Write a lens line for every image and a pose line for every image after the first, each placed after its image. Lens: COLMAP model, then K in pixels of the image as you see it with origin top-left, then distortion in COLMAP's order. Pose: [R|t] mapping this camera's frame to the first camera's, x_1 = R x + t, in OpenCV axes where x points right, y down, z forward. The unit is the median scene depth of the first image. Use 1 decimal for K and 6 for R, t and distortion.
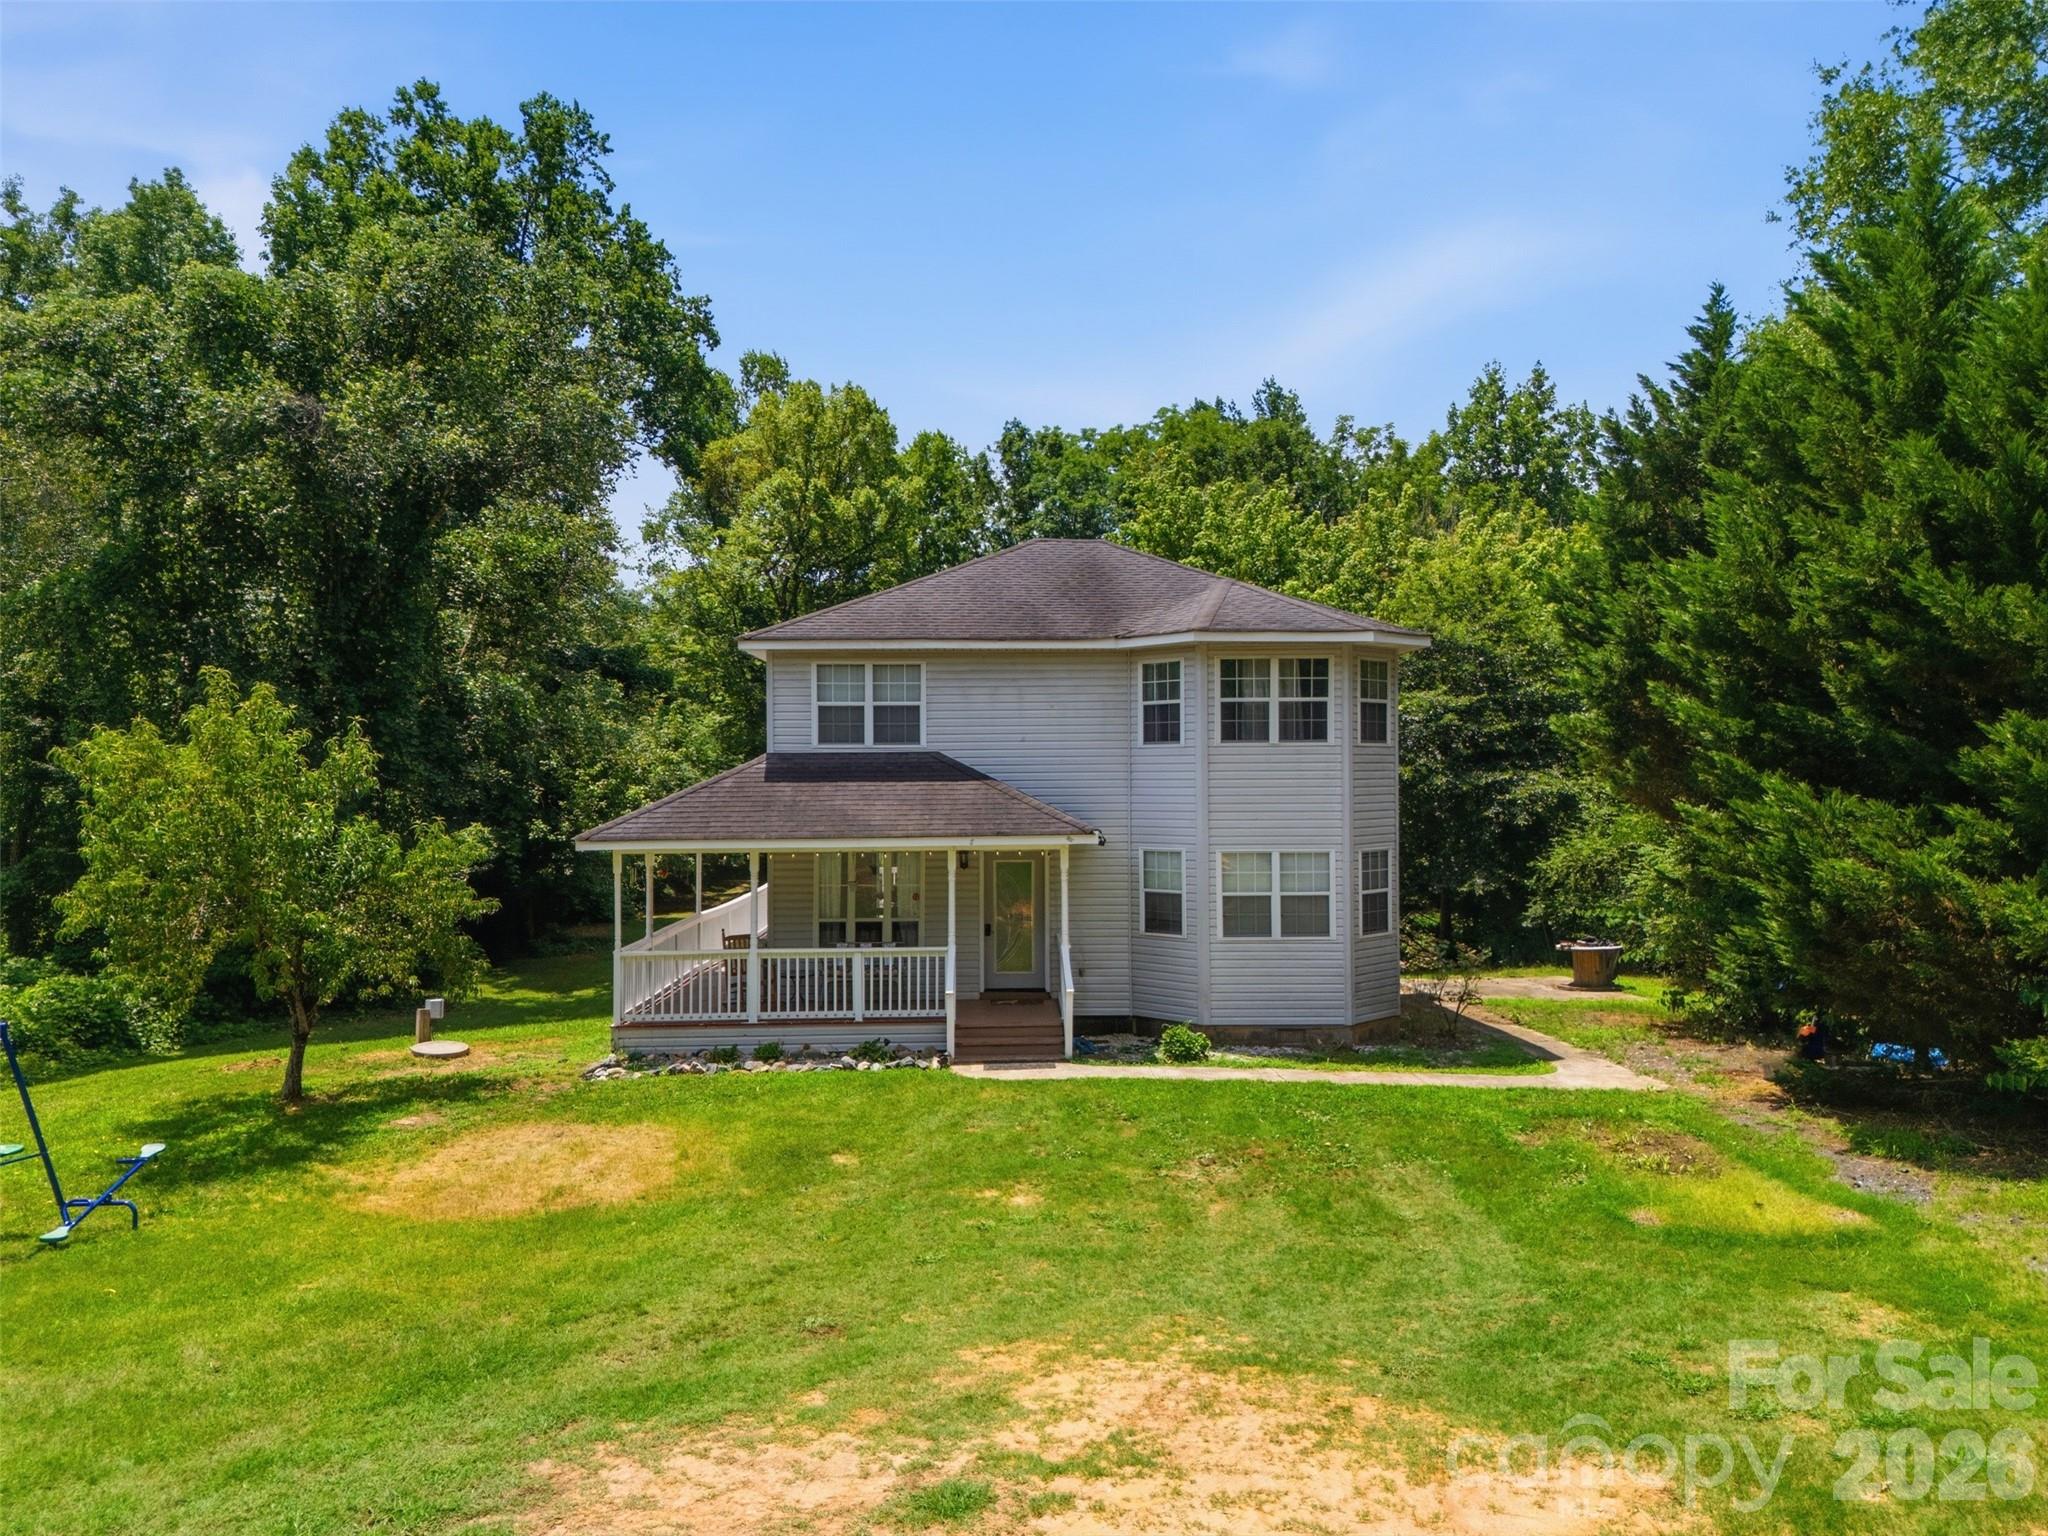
lens RADIAL K [[1546.8, 0, 929.5], [0, 1546.8, 754.5], [0, 0, 1]] dist [0.055145, -0.037614]
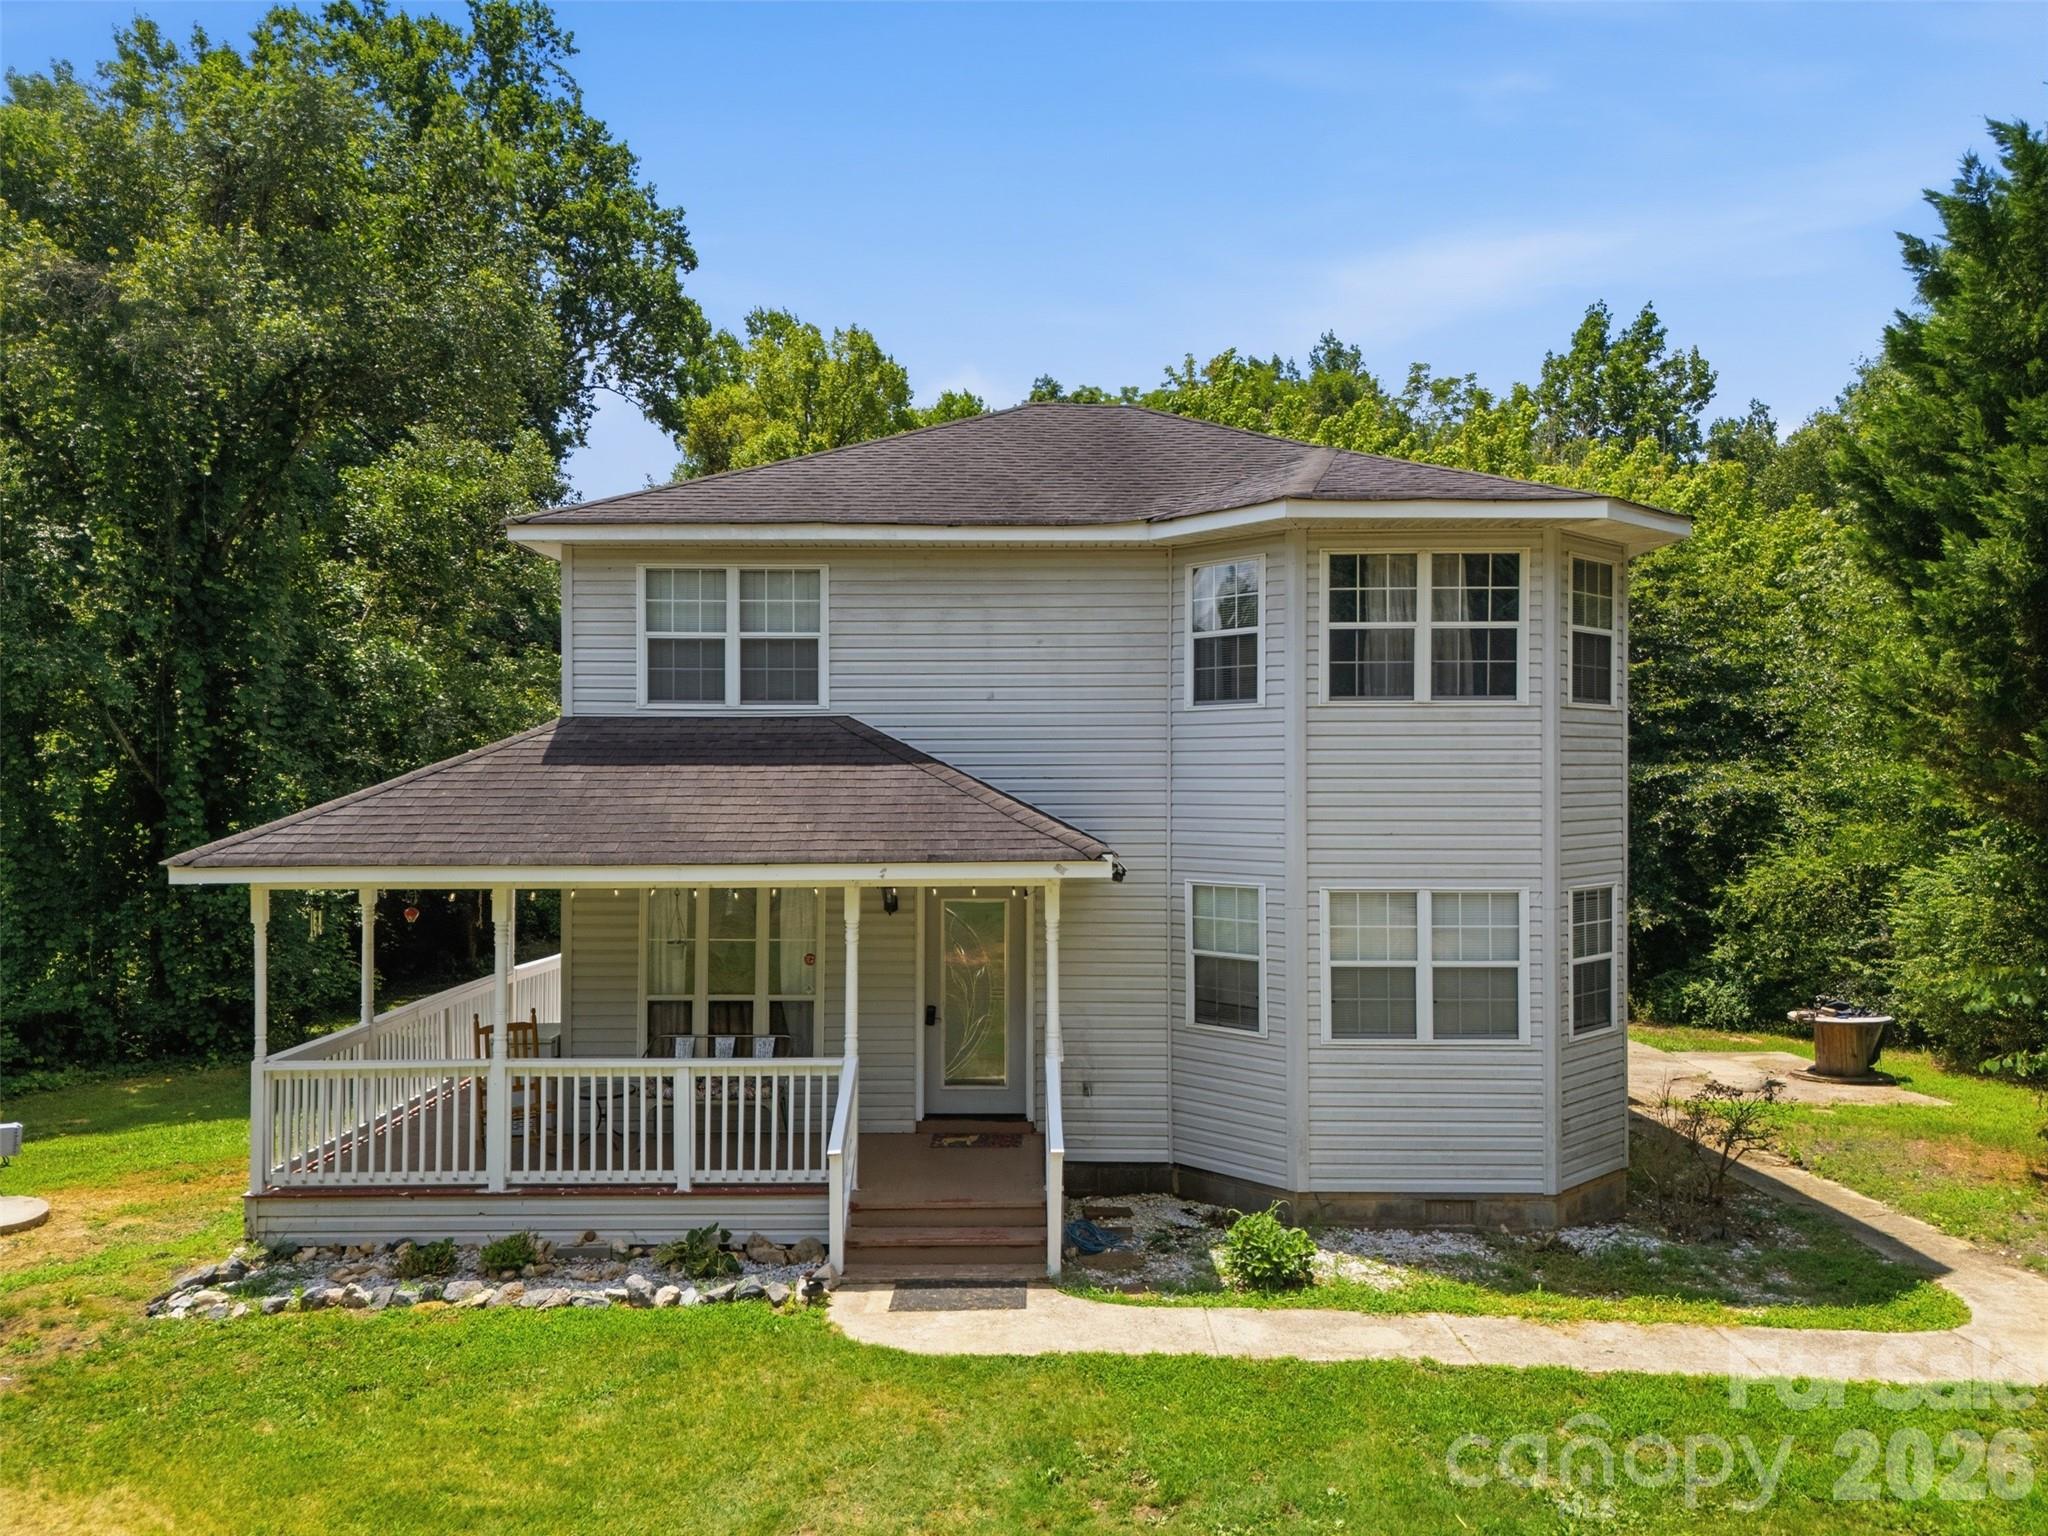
lens RADIAL K [[1546.8, 0, 929.5], [0, 1546.8, 754.5], [0, 0, 1]] dist [0.055145, -0.037614]
pose [[0.999637, 0.004963, -0.026497, 0.053309], [-0.004947, 0.999988, 0.000654, 0.012518], [0.026500, -0.000523, 0.999649, 0.406279]]
